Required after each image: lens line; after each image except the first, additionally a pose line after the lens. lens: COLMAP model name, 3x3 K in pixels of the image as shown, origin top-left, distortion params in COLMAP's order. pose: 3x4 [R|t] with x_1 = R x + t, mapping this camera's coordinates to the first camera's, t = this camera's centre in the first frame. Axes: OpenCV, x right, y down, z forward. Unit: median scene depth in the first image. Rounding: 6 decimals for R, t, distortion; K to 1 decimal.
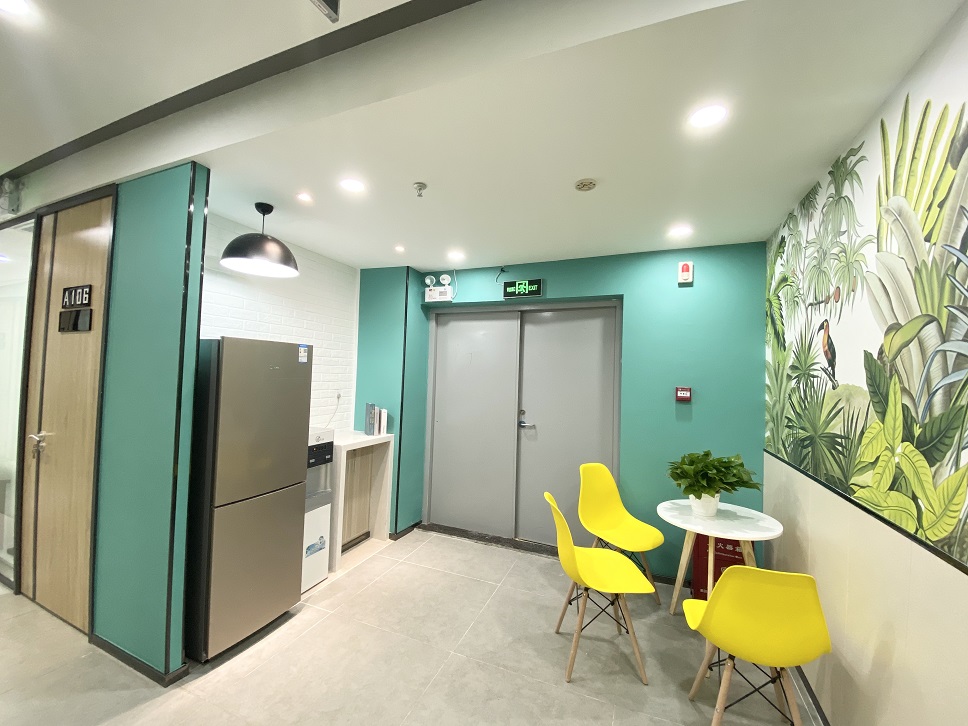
lens RADIAL K [[395.2, 0, 484.0], [0, 395.2, 363.0], [0, 0, 1]] dist [0.015478, -0.021620]
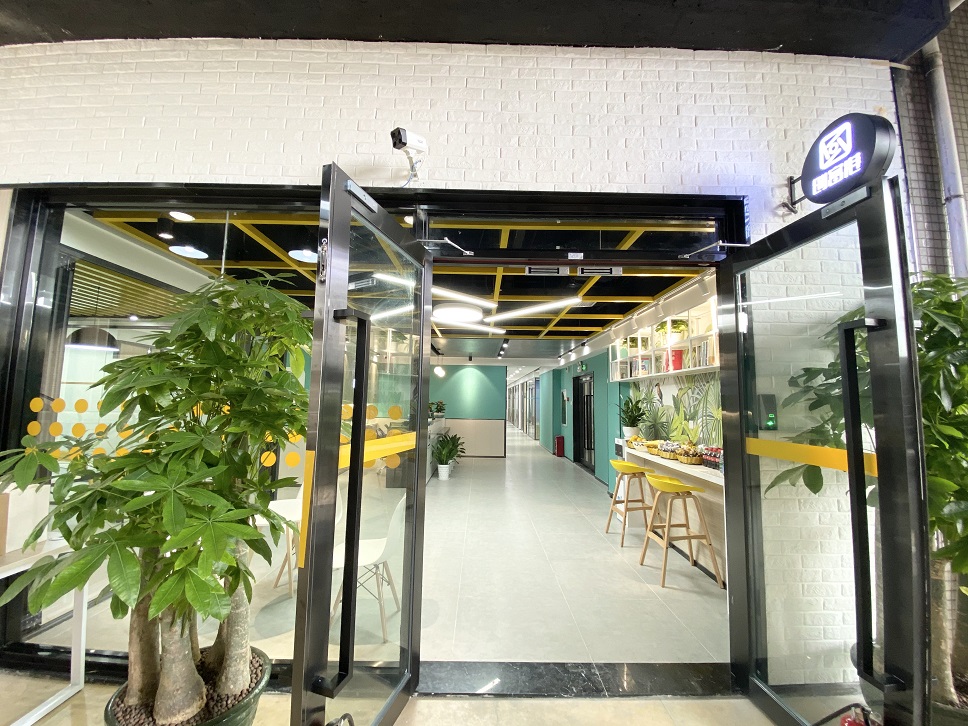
lens RADIAL K [[395.2, 0, 484.0], [0, 395.2, 363.0], [0, 0, 1]] dist [0.015478, -0.021620]
pose [[0.922290, 0.033108, 0.385078, -2.027570], [-0.009443, 0.997957, -0.063185, -0.081631], [-0.386383, 0.054639, 0.920719, -1.665244]]
